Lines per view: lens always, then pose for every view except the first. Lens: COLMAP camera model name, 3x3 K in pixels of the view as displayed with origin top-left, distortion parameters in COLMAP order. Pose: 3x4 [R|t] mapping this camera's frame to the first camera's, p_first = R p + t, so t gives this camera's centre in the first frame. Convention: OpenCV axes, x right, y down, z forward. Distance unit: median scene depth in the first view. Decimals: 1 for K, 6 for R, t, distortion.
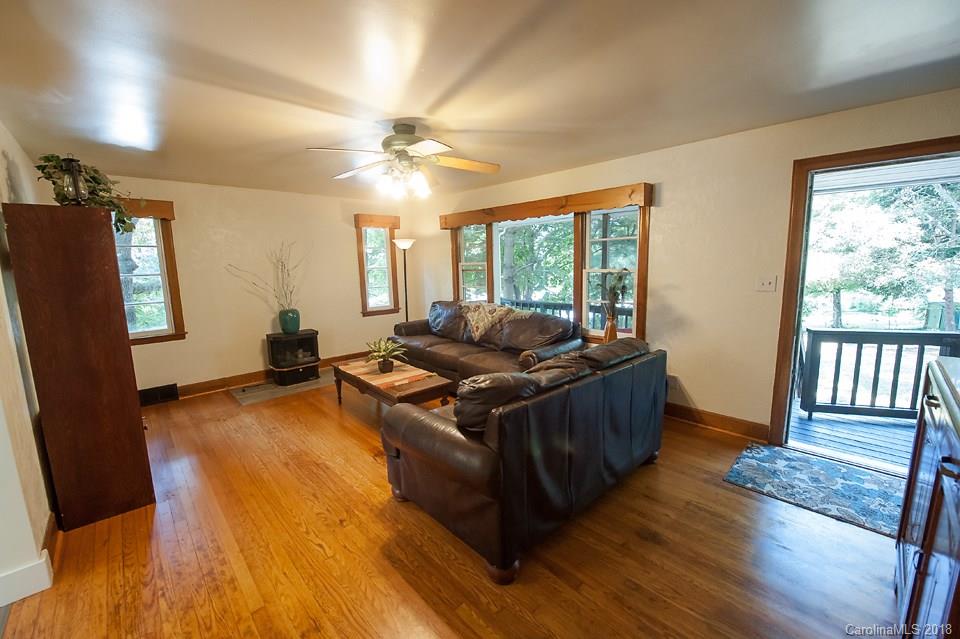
lens RADIAL K [[382.8, 0, 478.2], [0, 382.8, 318.9], [0, 0, 1]] dist [-0.015716, -0.003105]
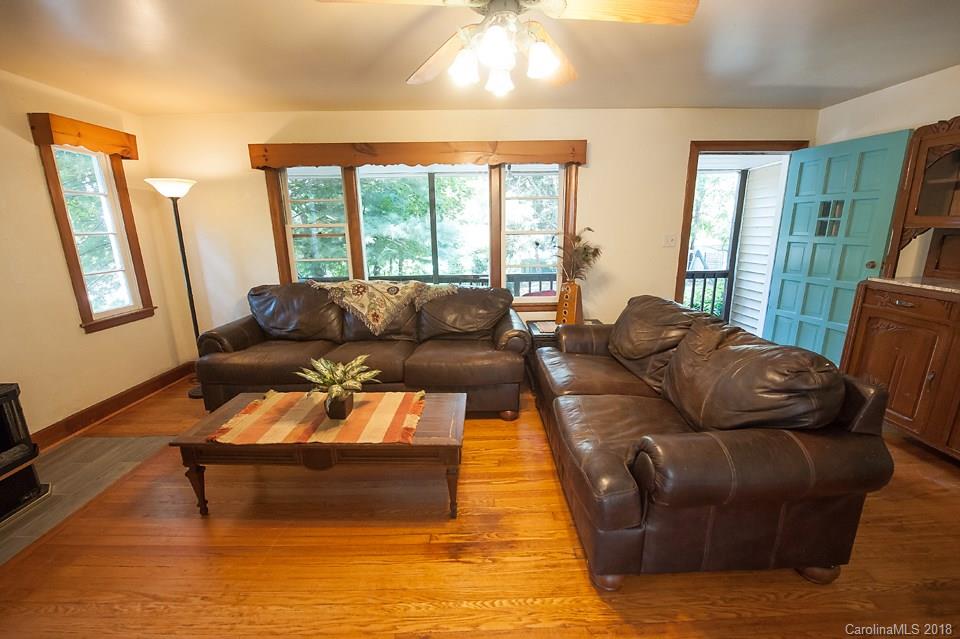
lens RADIAL K [[382.8, 0, 478.2], [0, 382.8, 318.9], [0, 0, 1]] dist [-0.015716, -0.003105]
pose [[0.676368, -0.157988, 0.719421, -0.405096], [0.107886, 0.987441, 0.115417, -0.034532], [-0.728620, -0.000449, 0.684918, 0.401508]]
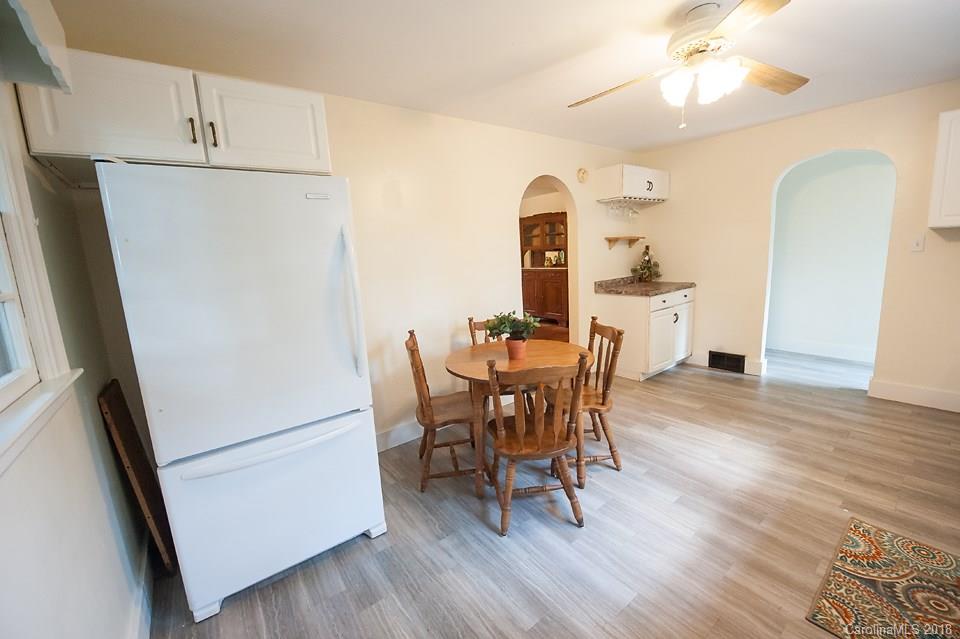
lens RADIAL K [[382.8, 0, 478.2], [0, 382.8, 318.9], [0, 0, 1]] dist [-0.015716, -0.003105]
pose [[0.108992, -0.155390, 0.981822, -1.315840], [0.203315, 0.970310, 0.130998, -0.004222], [-0.973028, 0.185341, 0.137349, 0.335121]]
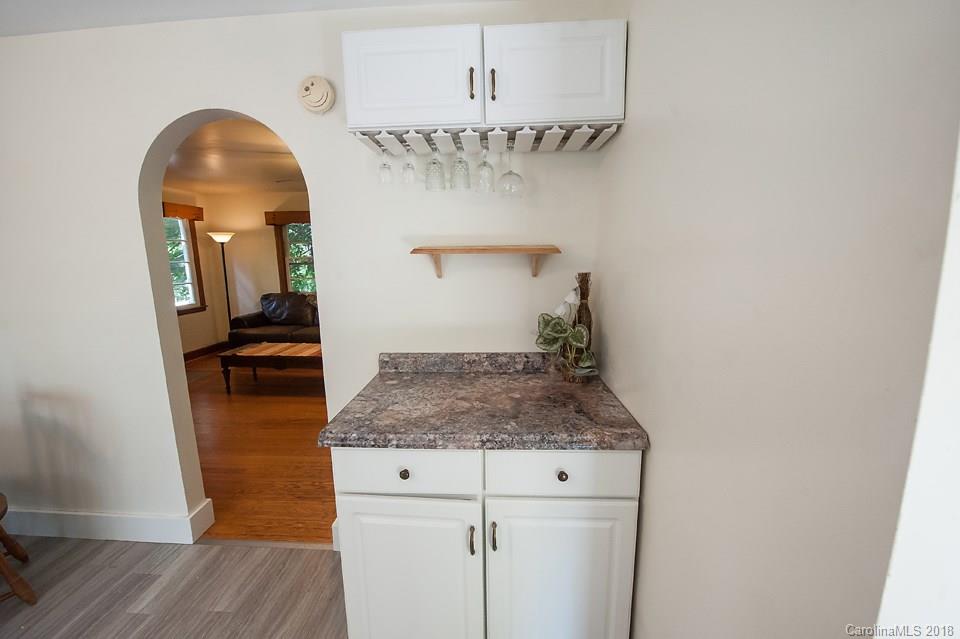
lens RADIAL K [[393.3, 0, 477.7], [0, 393.3, 319.0], [0, 0, 1]] dist [-0.017549, -0.000435]
pose [[0.727525, -0.099018, 0.678898, -0.530389], [0.100934, 0.994211, 0.036843, 0.050302], [-0.678616, 0.041720, 0.733307, -0.203130]]
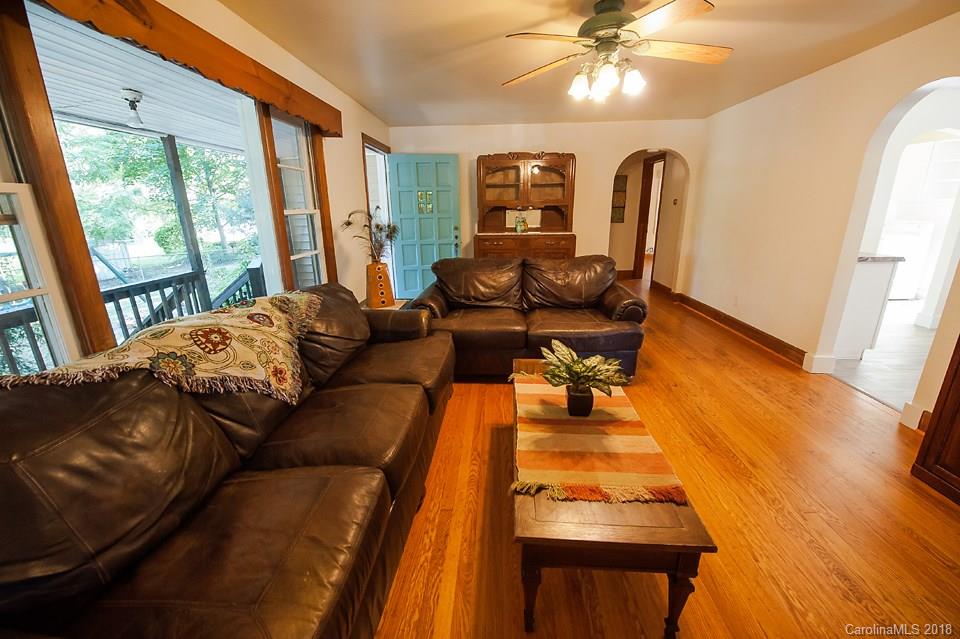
lens RADIAL K [[382.8, 0, 478.2], [0, 382.8, 318.9], [0, 0, 1]] dist [-0.015716, -0.003105]
pose [[-0.685634, -0.169737, 0.707881, -0.400281], [0.138453, 0.924278, 0.355727, -0.133181], [-0.714659, 0.341907, -0.610215, 1.132305]]
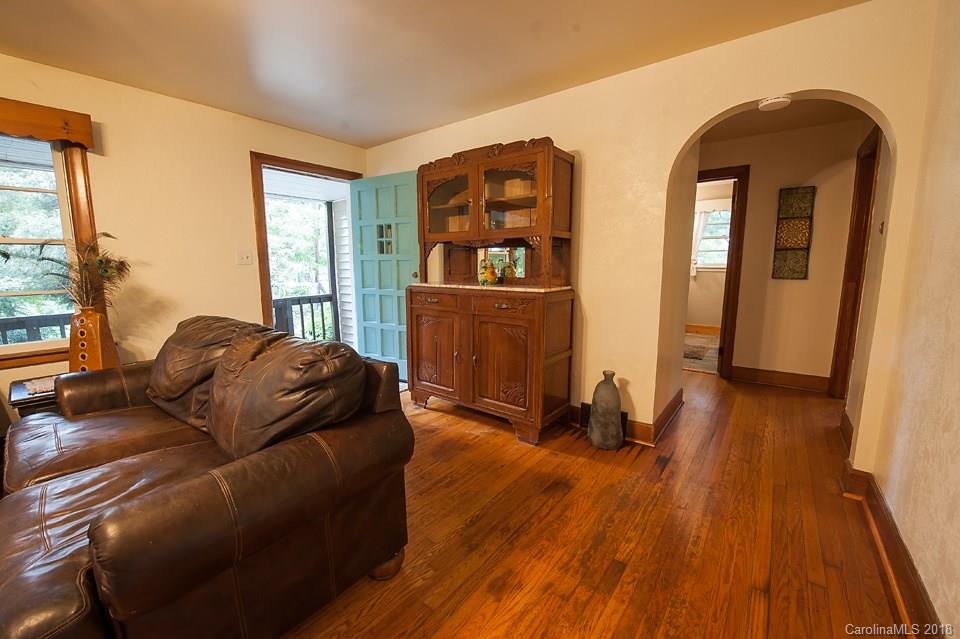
lens RADIAL K [[382.8, 0, 478.2], [0, 382.8, 318.9], [0, 0, 1]] dist [-0.015716, -0.003105]
pose [[-0.145753, -0.118235, 0.982230, -0.299841], [0.150501, 0.978628, 0.140134, 0.019216], [-0.977806, 0.168252, -0.124844, 0.335589]]
